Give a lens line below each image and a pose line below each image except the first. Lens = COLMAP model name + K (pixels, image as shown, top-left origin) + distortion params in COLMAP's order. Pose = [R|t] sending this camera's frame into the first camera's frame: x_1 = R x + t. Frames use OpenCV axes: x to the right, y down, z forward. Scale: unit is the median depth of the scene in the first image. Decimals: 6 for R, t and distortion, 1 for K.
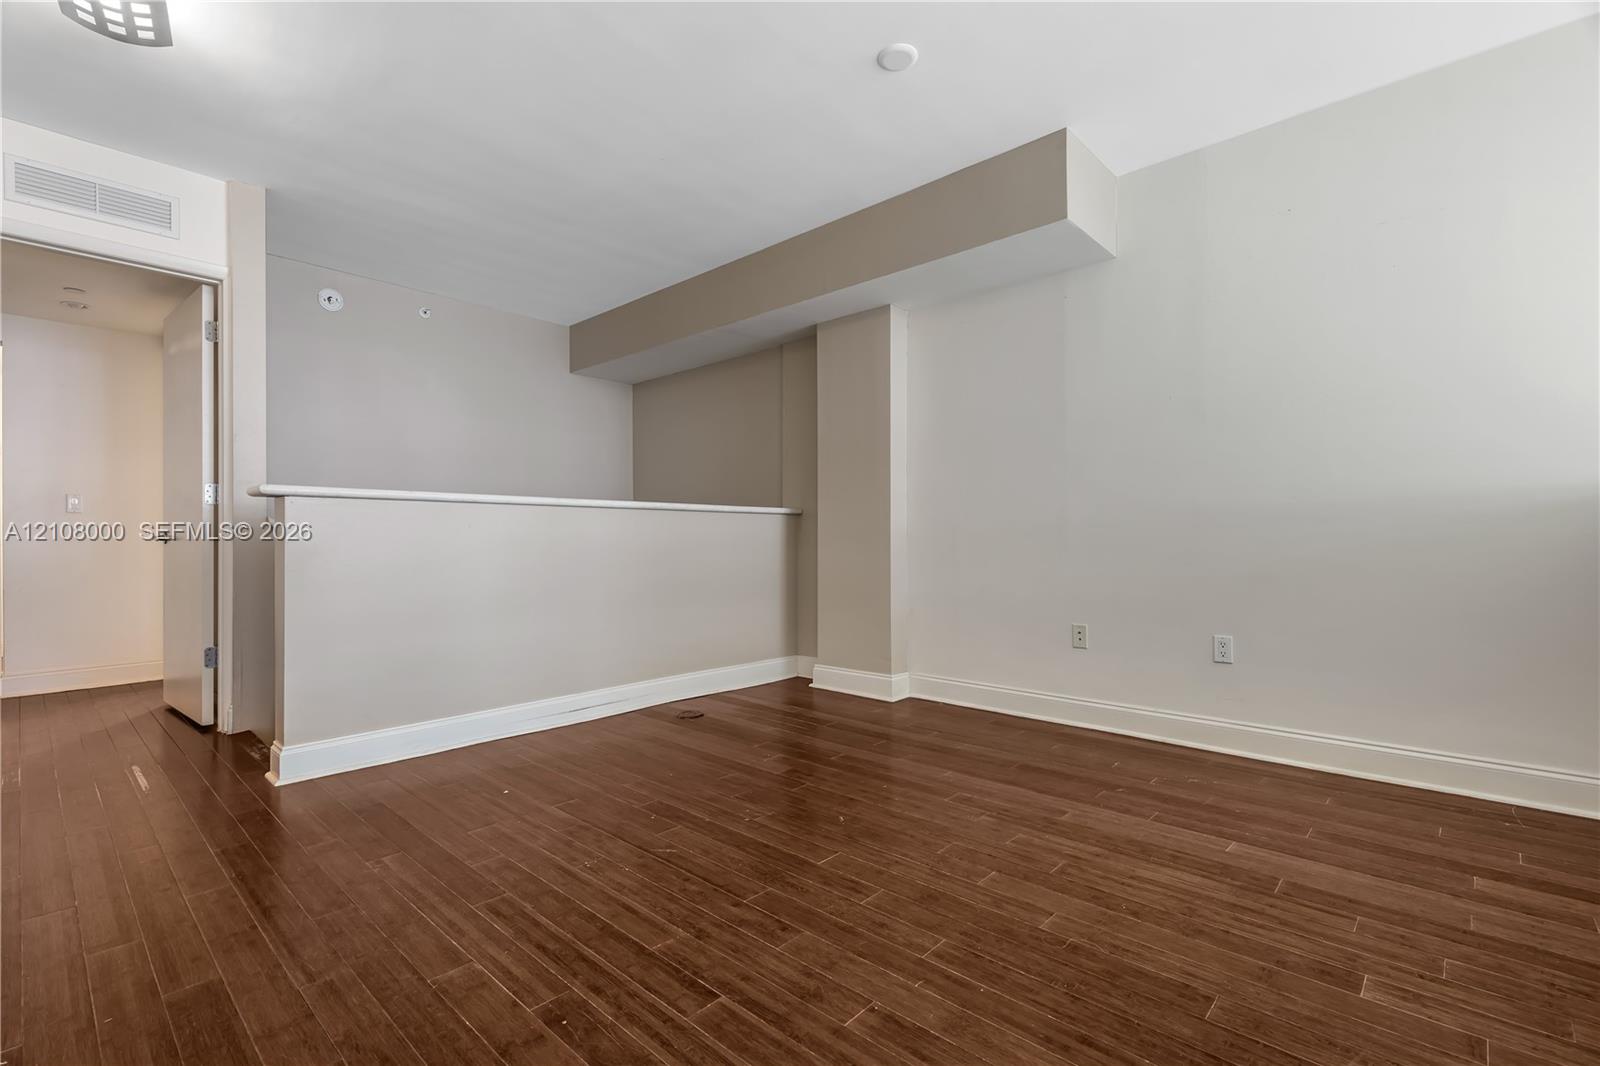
lens RADIAL K [[712.1, 0, 789.7], [0, 712.1, 540.1], [0, 0, 1]] dist [0.006677, -0.001405]
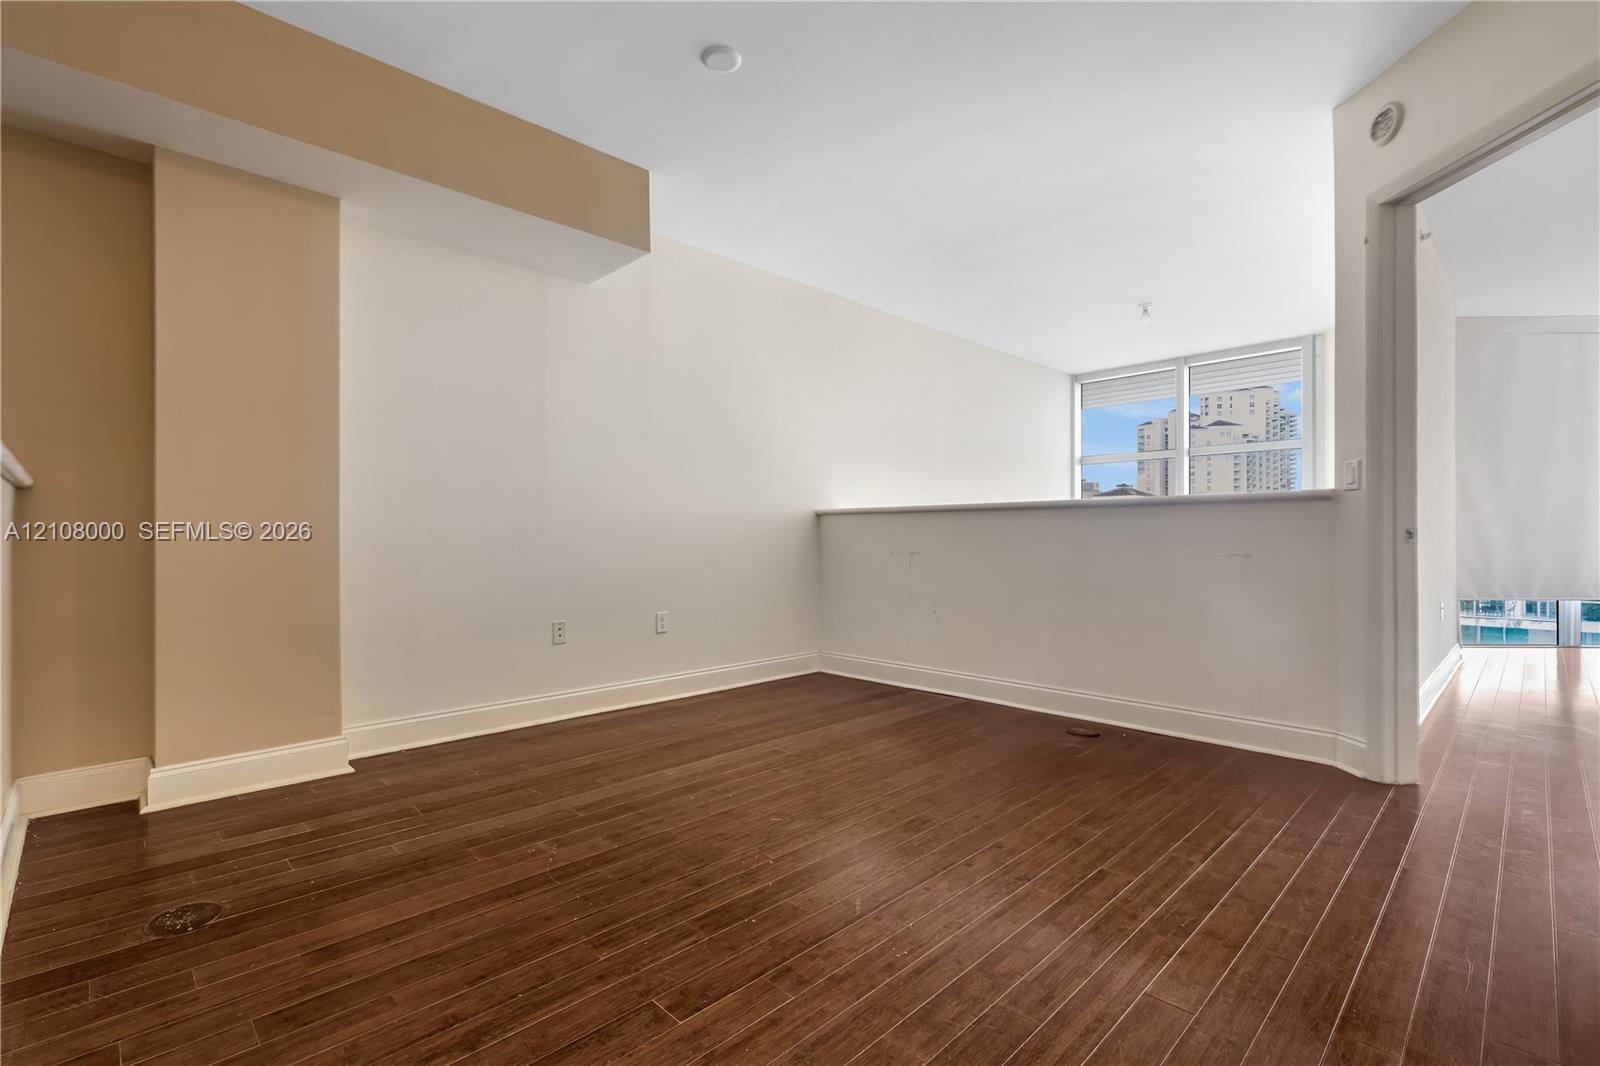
lens RADIAL K [[712.1, 0, 789.5], [0, 712.1, 531.6], [0, 0, 1]] dist [0.006677, -0.001405]
pose [[0.059695, 0.010905, 0.998157, -0.902728], [0.002572, 0.999935, -0.011078, 0.002029], [-0.998213, 0.003229, 0.059663, 0.904564]]
